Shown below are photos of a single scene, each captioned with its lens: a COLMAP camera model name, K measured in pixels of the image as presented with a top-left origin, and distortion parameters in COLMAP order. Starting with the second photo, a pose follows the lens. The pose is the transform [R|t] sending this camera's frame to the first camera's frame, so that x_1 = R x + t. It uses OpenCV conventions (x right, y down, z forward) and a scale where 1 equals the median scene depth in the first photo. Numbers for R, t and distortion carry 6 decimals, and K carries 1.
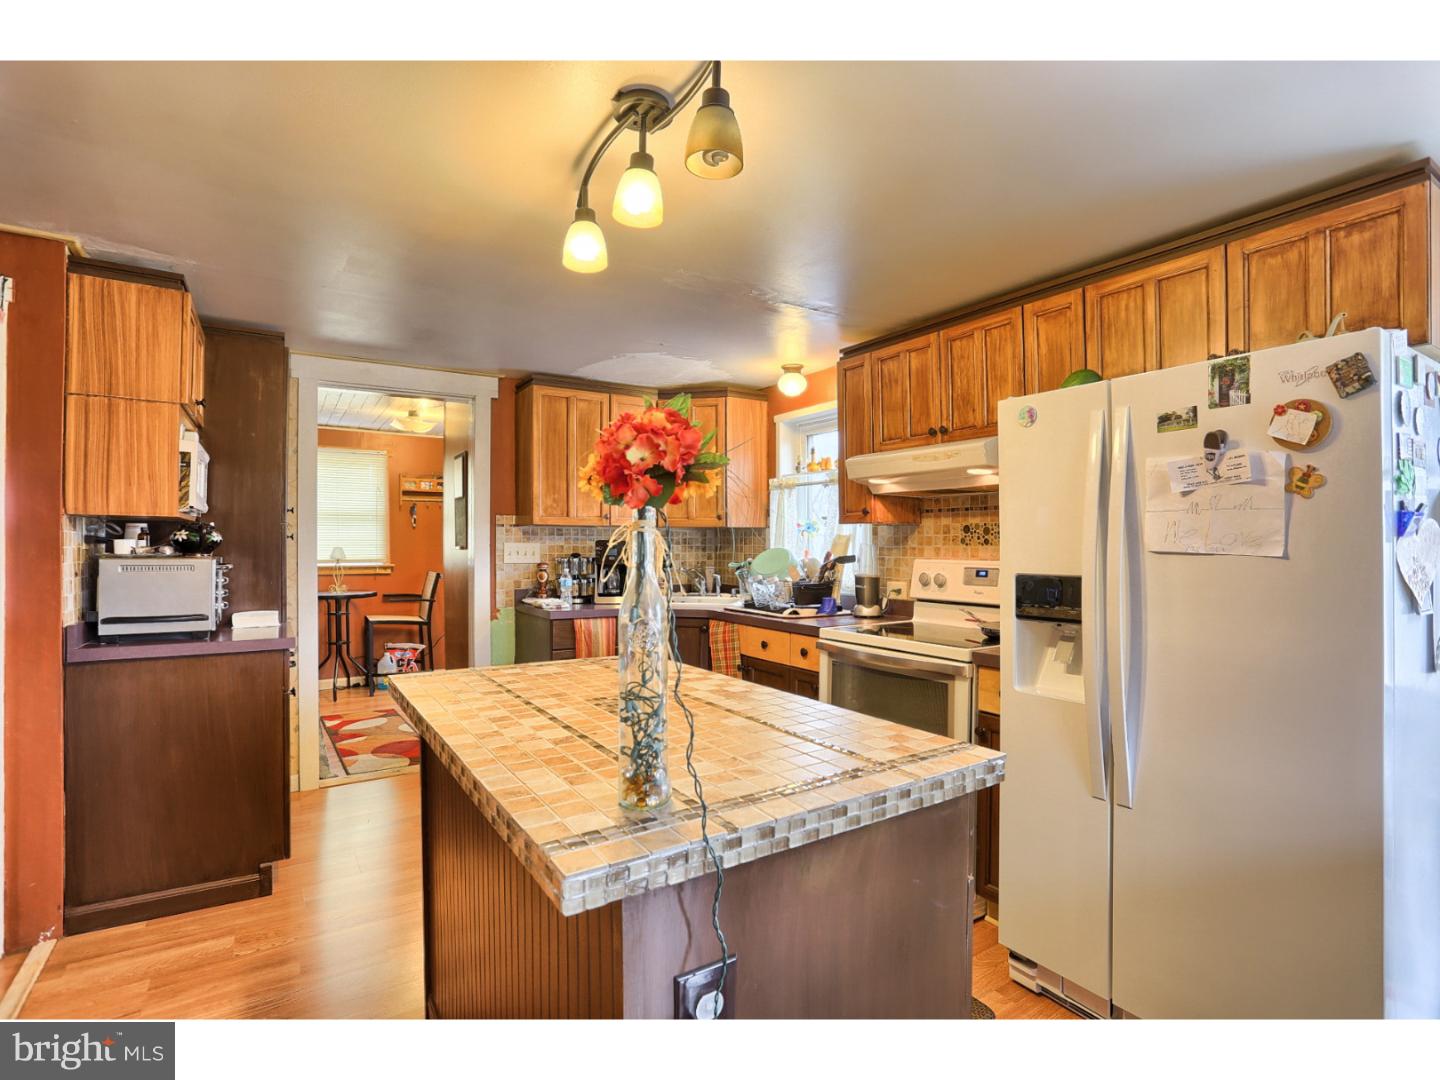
lens RADIAL K [[715.2, 0, 717.7], [0, 715.2, 546.1], [0, 0, 1]] dist [-0.052020, 0.000887]
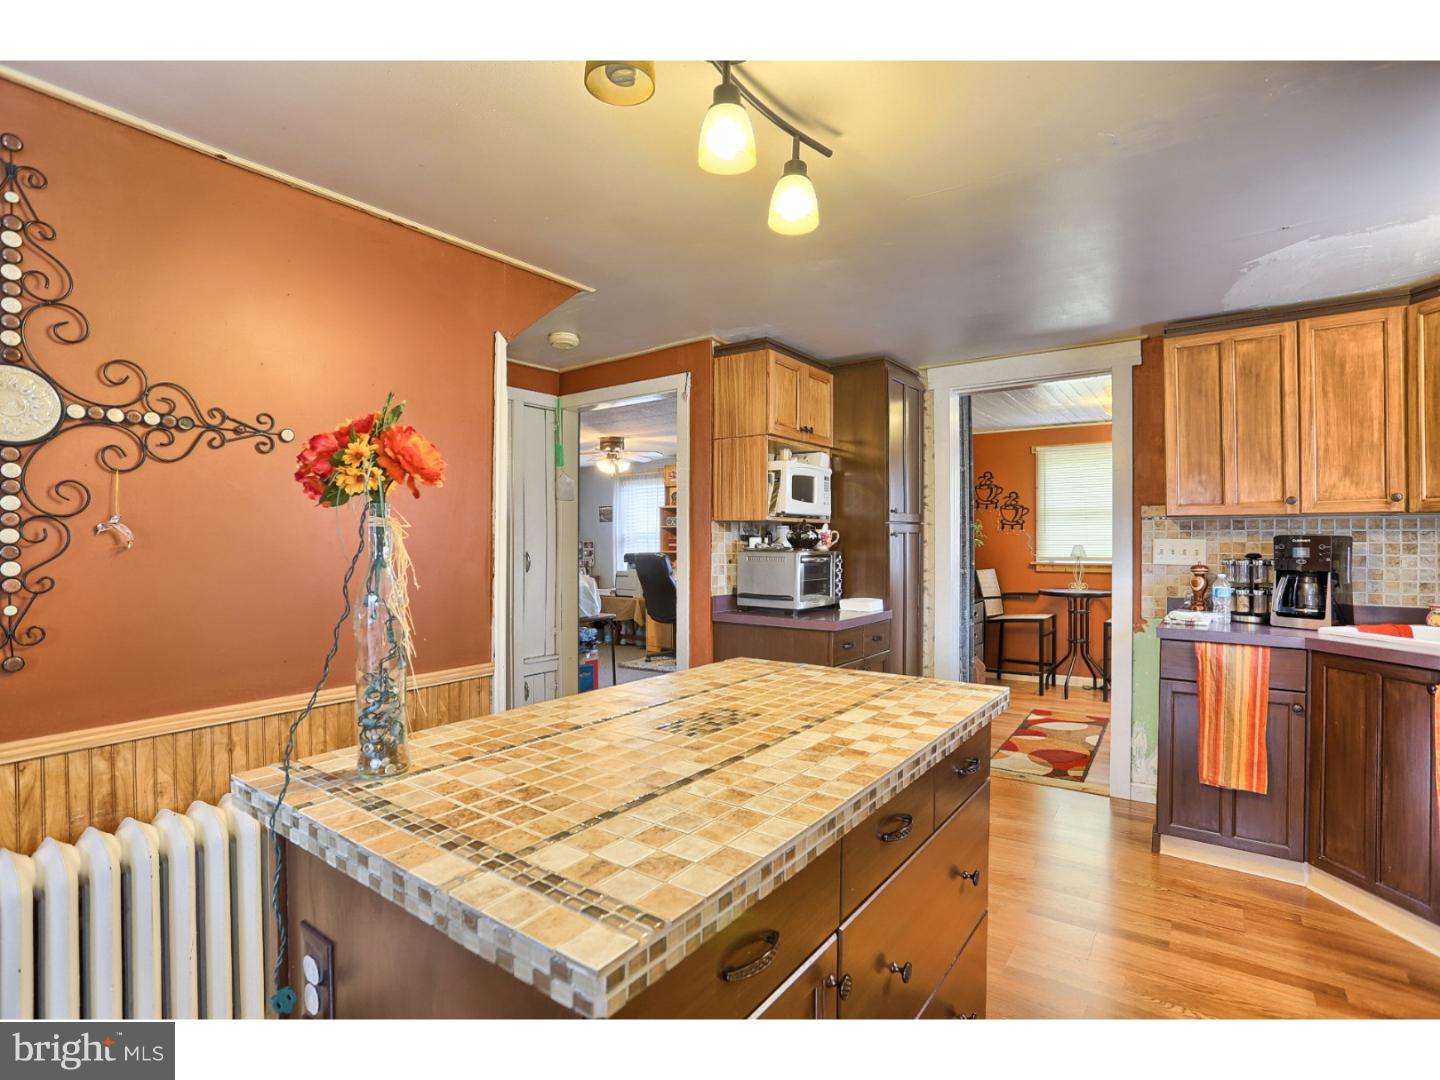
lens RADIAL K [[695.7, 0, 734.0], [0, 695.7, 542.2], [0, 0, 1]] dist [-0.046484, 0.001442]
pose [[0.356165, -0.001053, -0.934422, 0.265360], [-0.001827, 0.999997, -0.001823, 0.001030], [0.934421, 0.002357, 0.356162, 0.277709]]
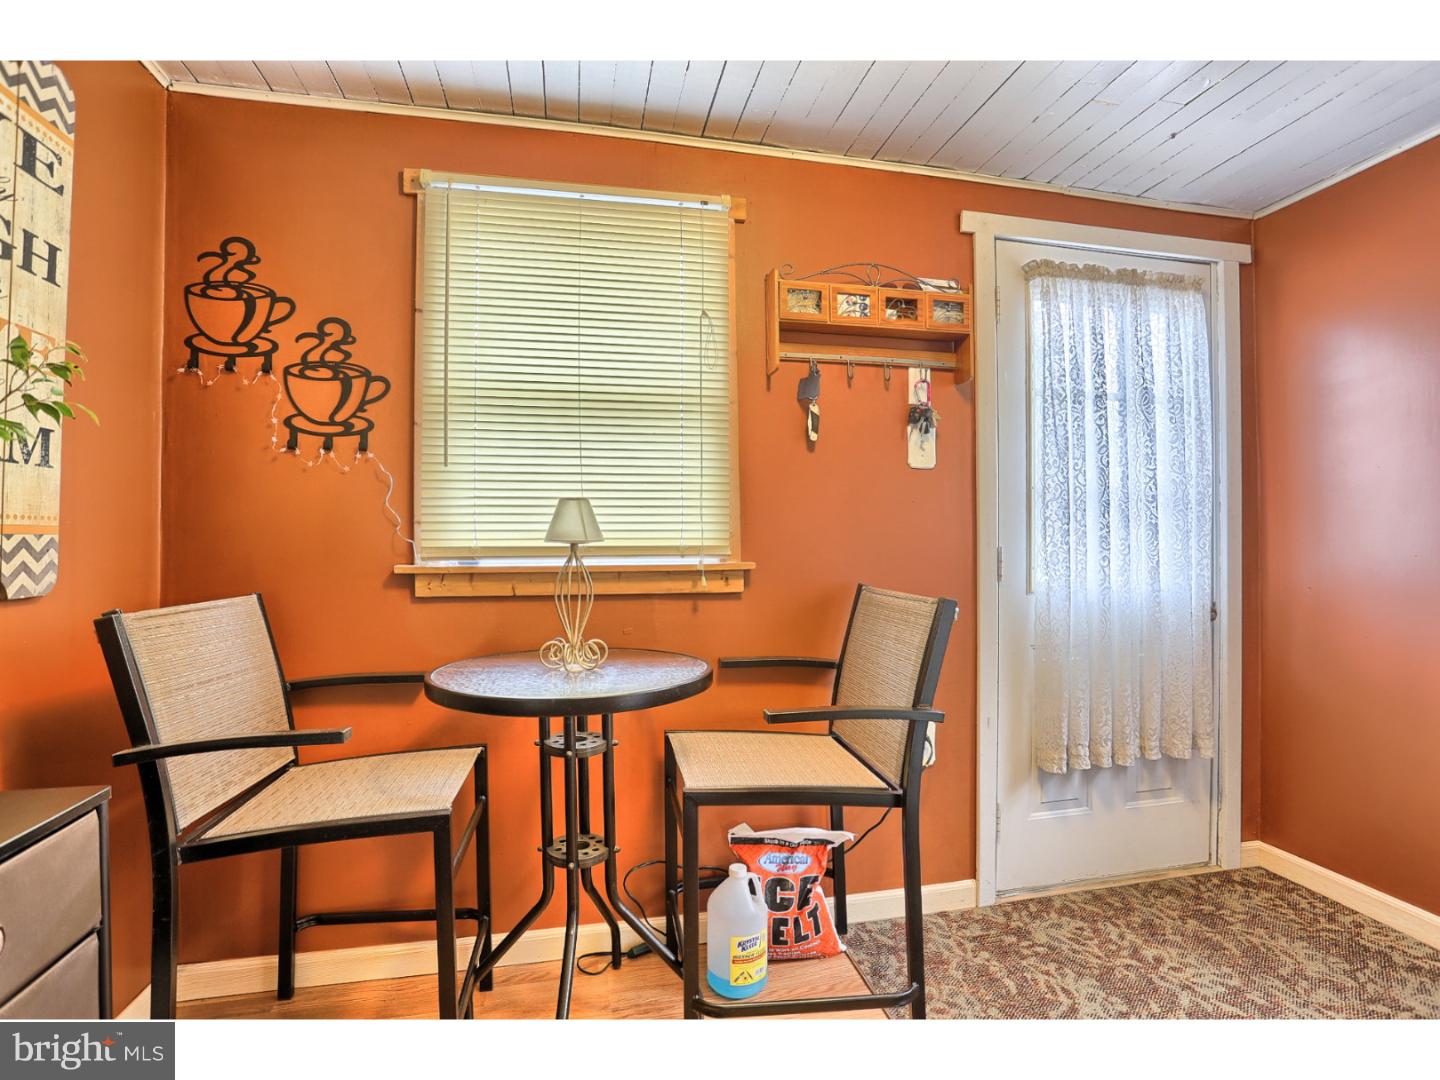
lens RADIAL K [[695.7, 0, 731.3], [0, 695.7, 543.0], [0, 0, 1]] dist [-0.046484, 0.001442]
pose [[0.935852, -0.010010, -0.352252, -0.538691], [0.005718, 0.999896, -0.013223, 0.031395], [0.352348, 0.010360, 0.935812, 1.067066]]
